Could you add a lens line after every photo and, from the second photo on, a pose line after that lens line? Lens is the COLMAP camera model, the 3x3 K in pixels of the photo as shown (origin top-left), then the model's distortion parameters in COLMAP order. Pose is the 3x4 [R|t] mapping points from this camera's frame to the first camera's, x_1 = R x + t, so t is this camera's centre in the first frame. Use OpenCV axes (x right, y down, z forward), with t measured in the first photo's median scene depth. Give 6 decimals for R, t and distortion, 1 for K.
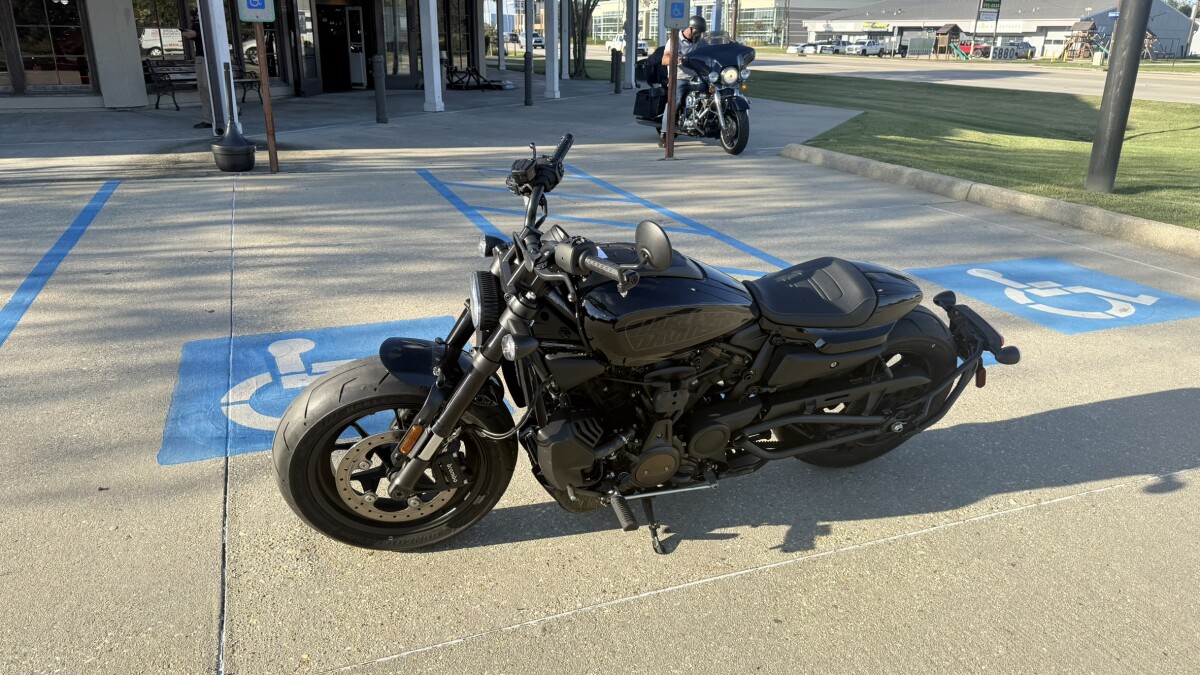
lens RADIAL K [[795.6, 0, 574.3], [0, 795.6, 408.6], [0, 0, 1]] dist [0.110500, -0.125245]
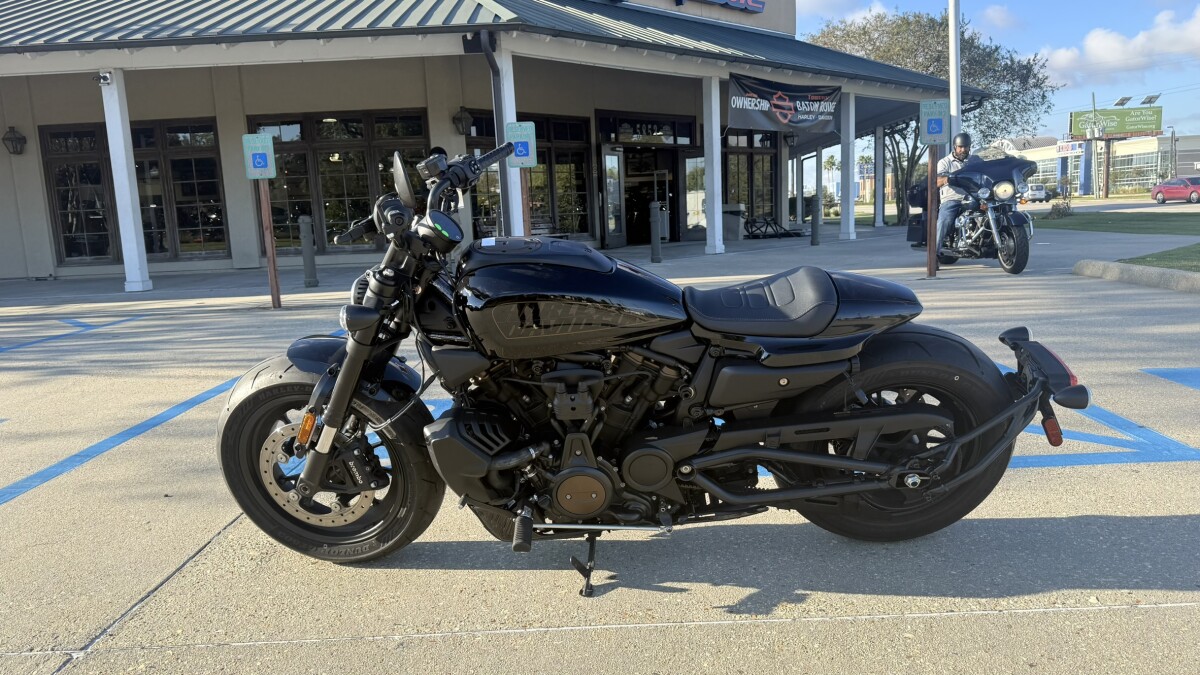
lens RADIAL K [[813.4, 0, 596.6], [0, 813.4, 411.2], [0, 0, 1]] dist [0.062448, -0.064651]
pose [[0.933021, 0.034095, -0.358202, 0.410180], [-0.099810, 0.980959, -0.166607, 0.124718], [0.345701, 0.191200, 0.918659, 0.148723]]
